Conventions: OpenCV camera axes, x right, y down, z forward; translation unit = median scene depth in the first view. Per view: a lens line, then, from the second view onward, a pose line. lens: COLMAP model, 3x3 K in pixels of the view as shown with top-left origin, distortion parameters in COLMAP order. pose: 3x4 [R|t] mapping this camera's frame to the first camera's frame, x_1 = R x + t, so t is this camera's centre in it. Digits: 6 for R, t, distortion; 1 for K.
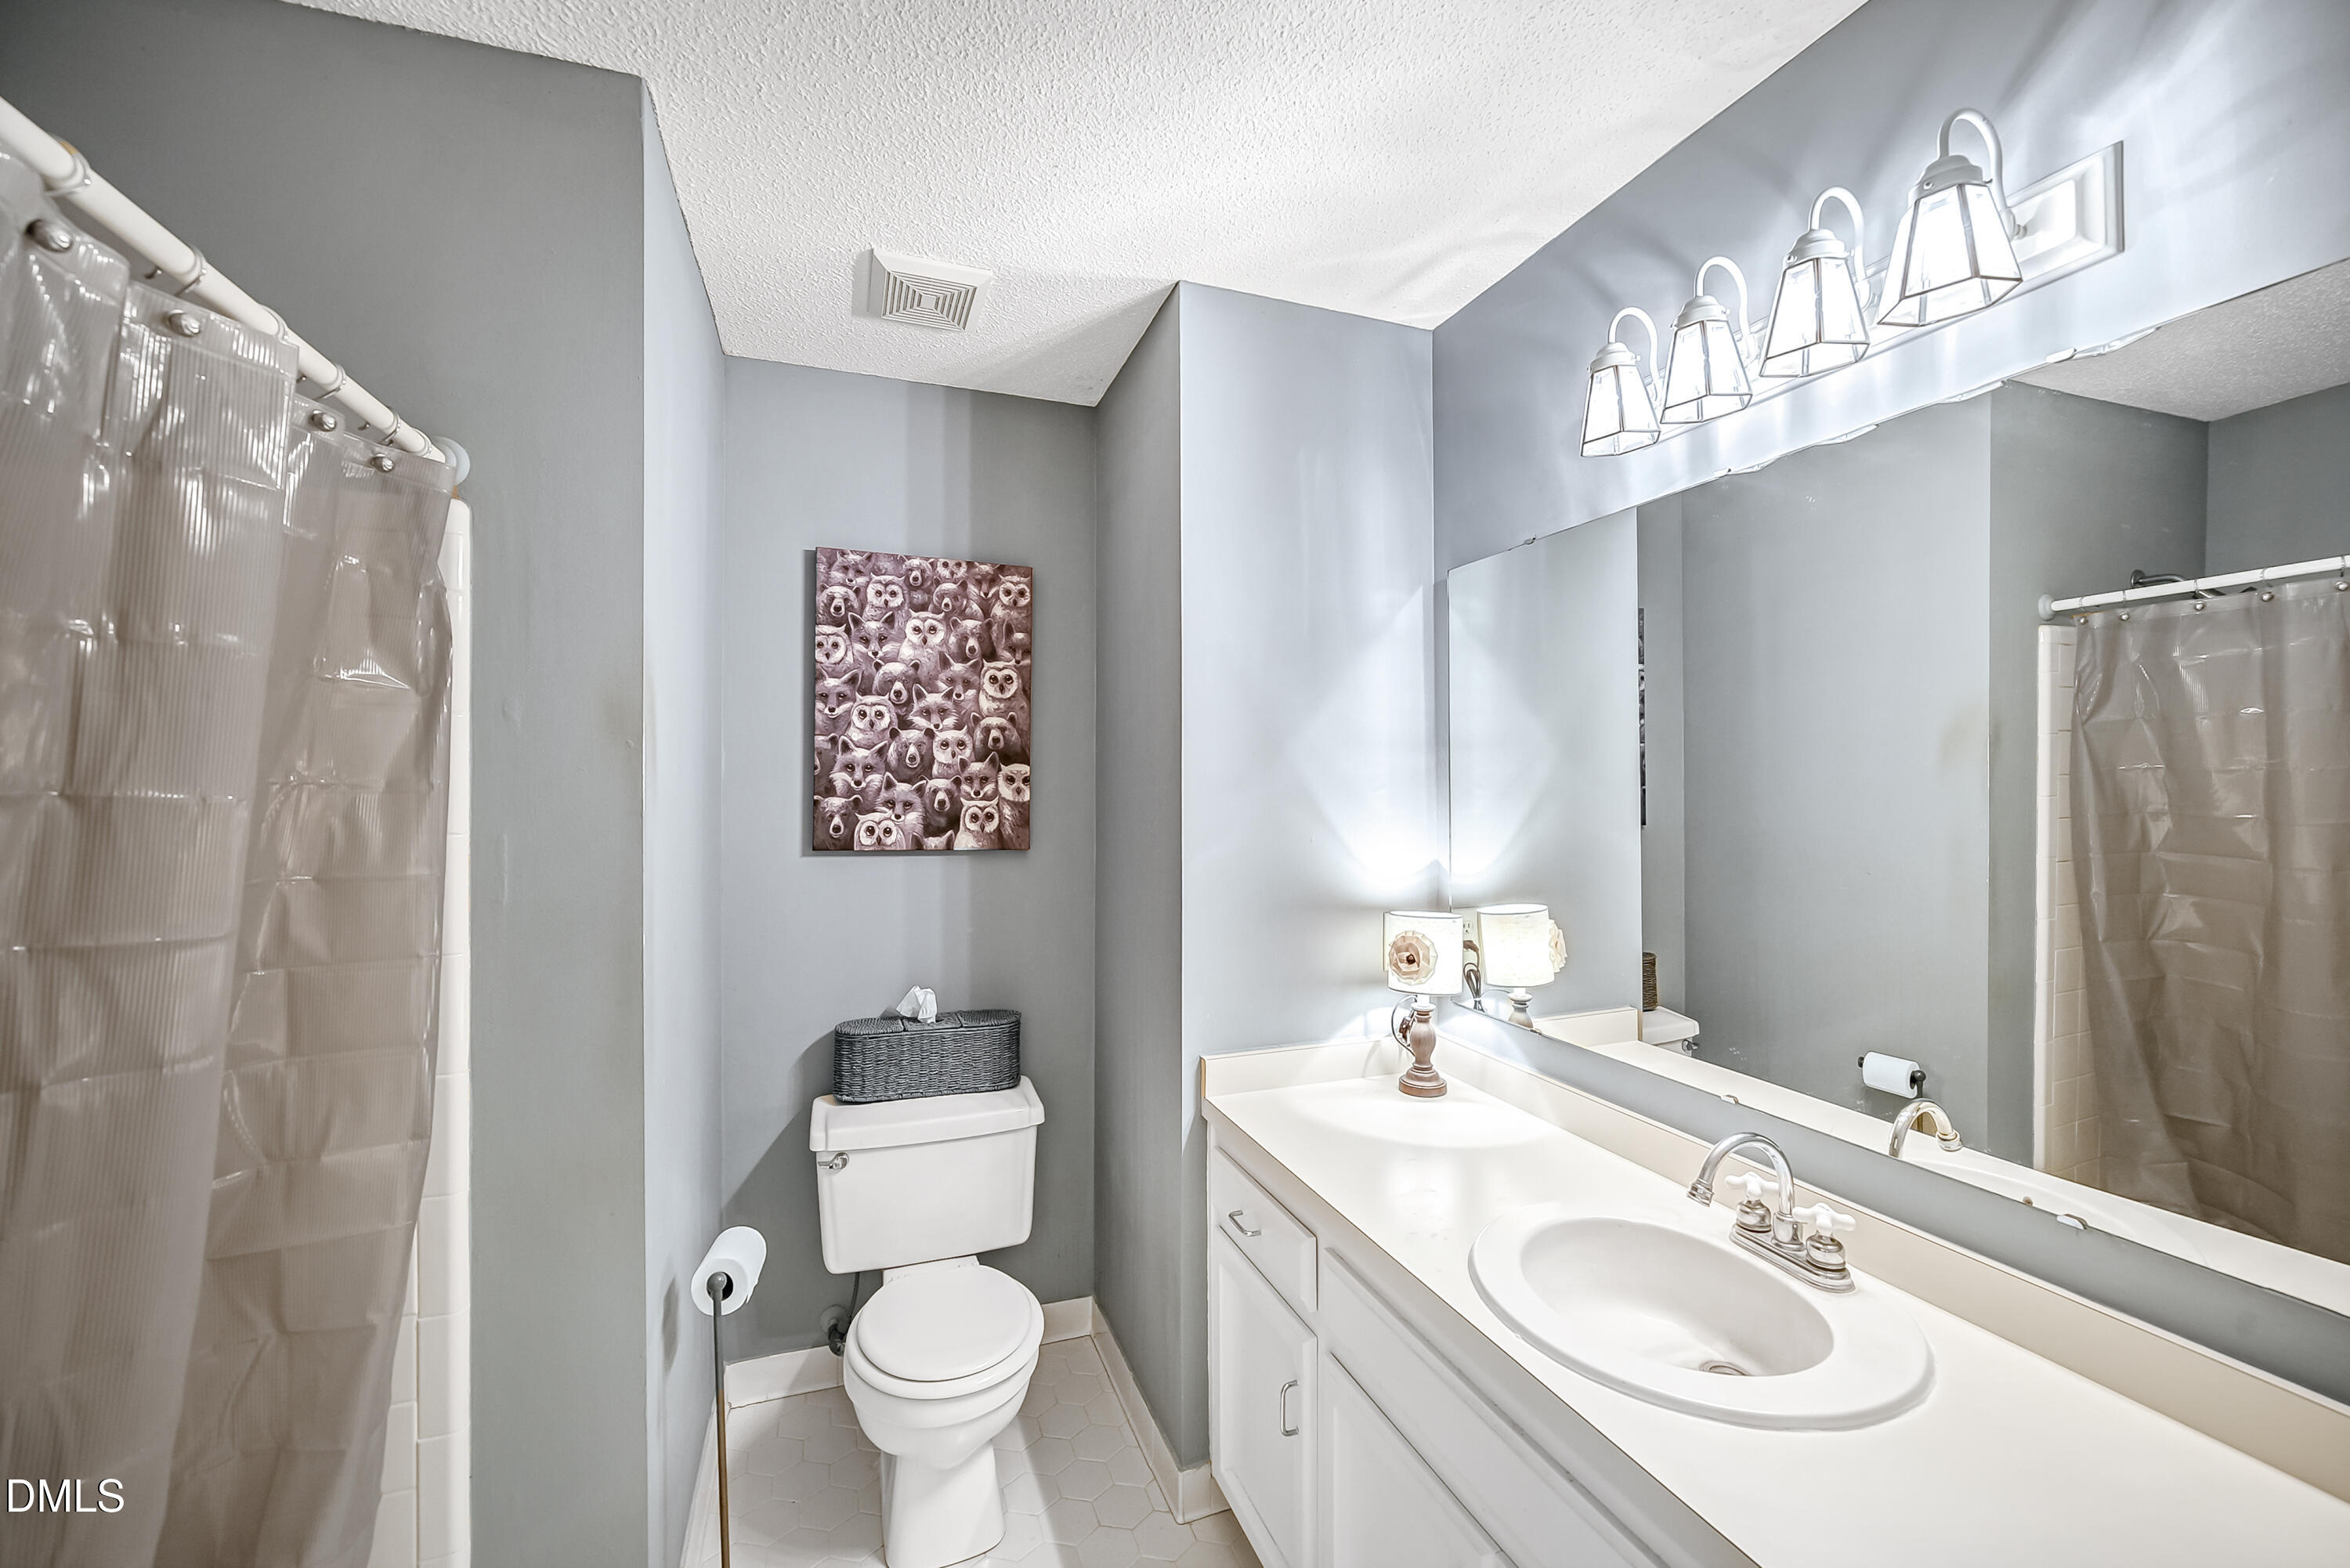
lens RADIAL K [[952.8, 0, 1180.4], [0, 952.8, 771.8], [0, 0, 1]] dist [-0.008990, 0.000039]
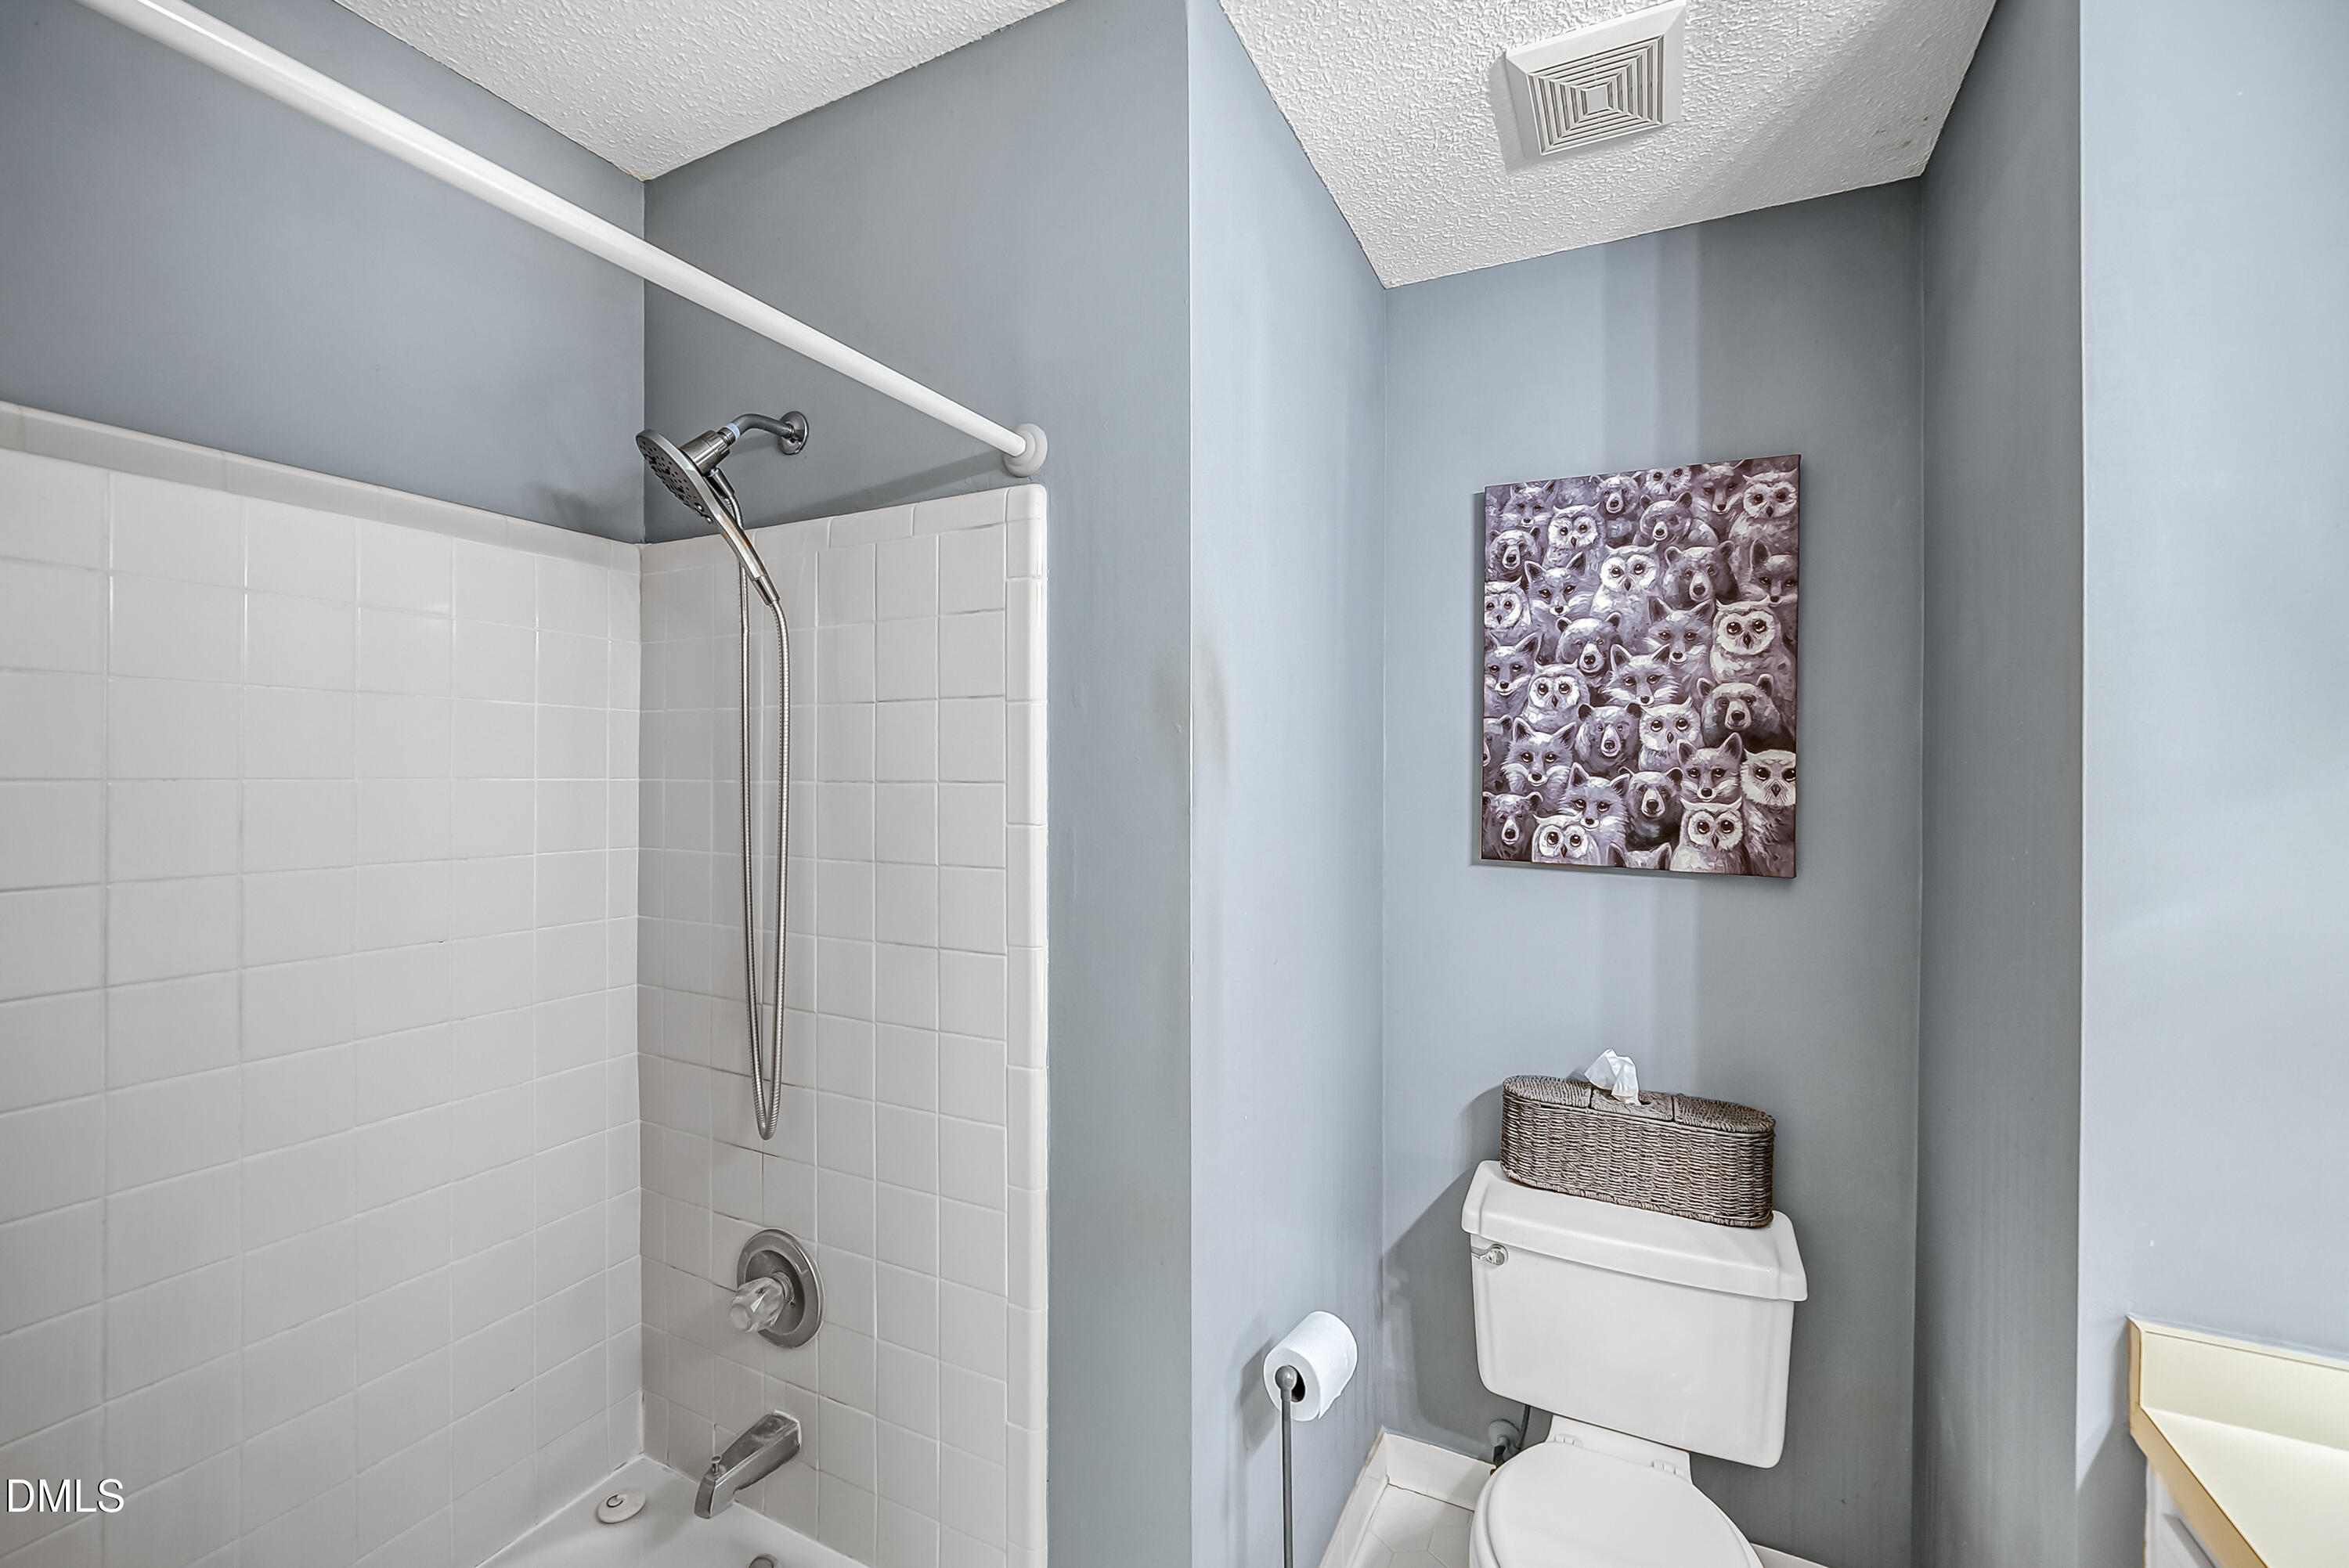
lens RADIAL K [[952.4, 0, 1179.9], [0, 952.4, 771.8], [0, 0, 1]] dist [-0.008990, 0.000039]
pose [[0.684815, 0.003343, -0.728709, 0.032134], [0.000256, 0.999988, 0.004828, 0.003893], [0.728717, -0.003492, 0.684807, 0.243299]]
